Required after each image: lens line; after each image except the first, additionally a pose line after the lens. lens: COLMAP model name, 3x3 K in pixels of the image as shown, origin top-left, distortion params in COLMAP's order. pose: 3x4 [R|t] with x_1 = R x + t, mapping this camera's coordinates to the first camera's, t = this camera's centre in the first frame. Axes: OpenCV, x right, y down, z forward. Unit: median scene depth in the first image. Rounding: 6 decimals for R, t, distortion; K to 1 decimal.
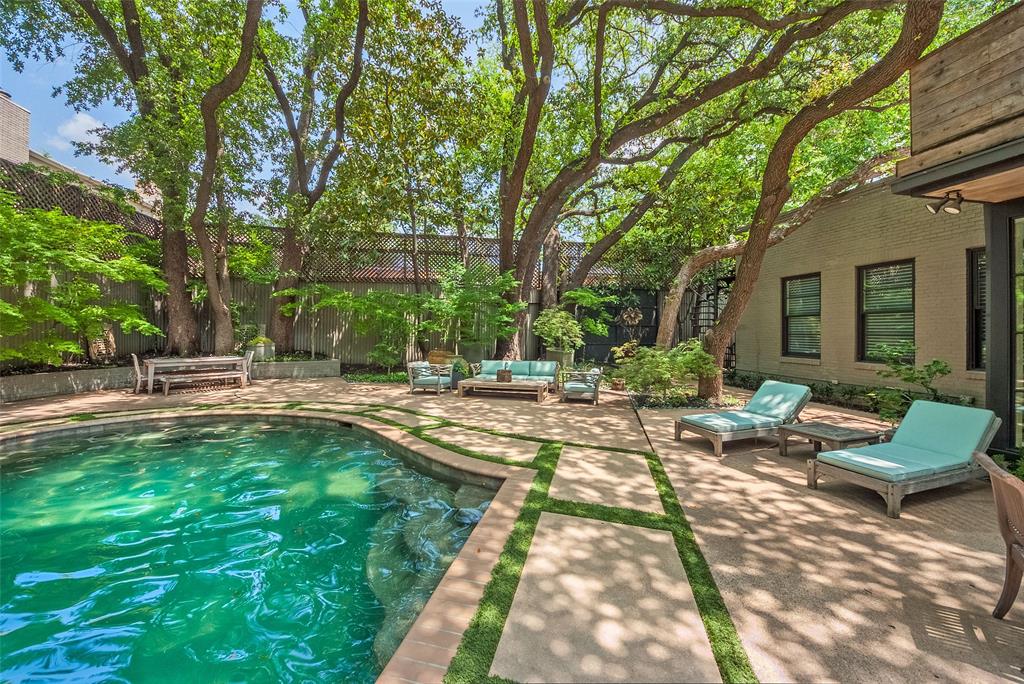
lens RADIAL K [[362.0, 0, 514.4], [0, 362.0, 337.9], [0, 0, 1]] dist [-0.028612, -0.000893]
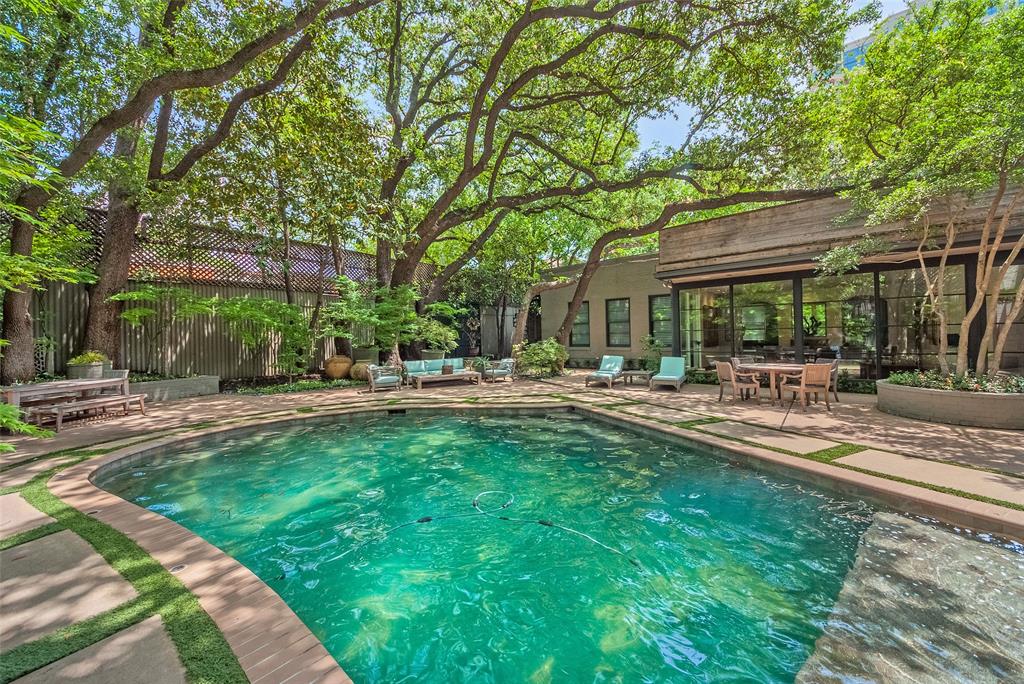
lens RADIAL K [[362.0, 0, 489.6], [0, 362.0, 338.2], [0, 0, 1]] dist [-0.028612, -0.000893]
pose [[0.750044, -0.026146, 0.660871, -0.908061], [0.036362, 0.999337, -0.001732, -0.002665], [-0.660388, 0.025330, 0.750497, -0.106234]]
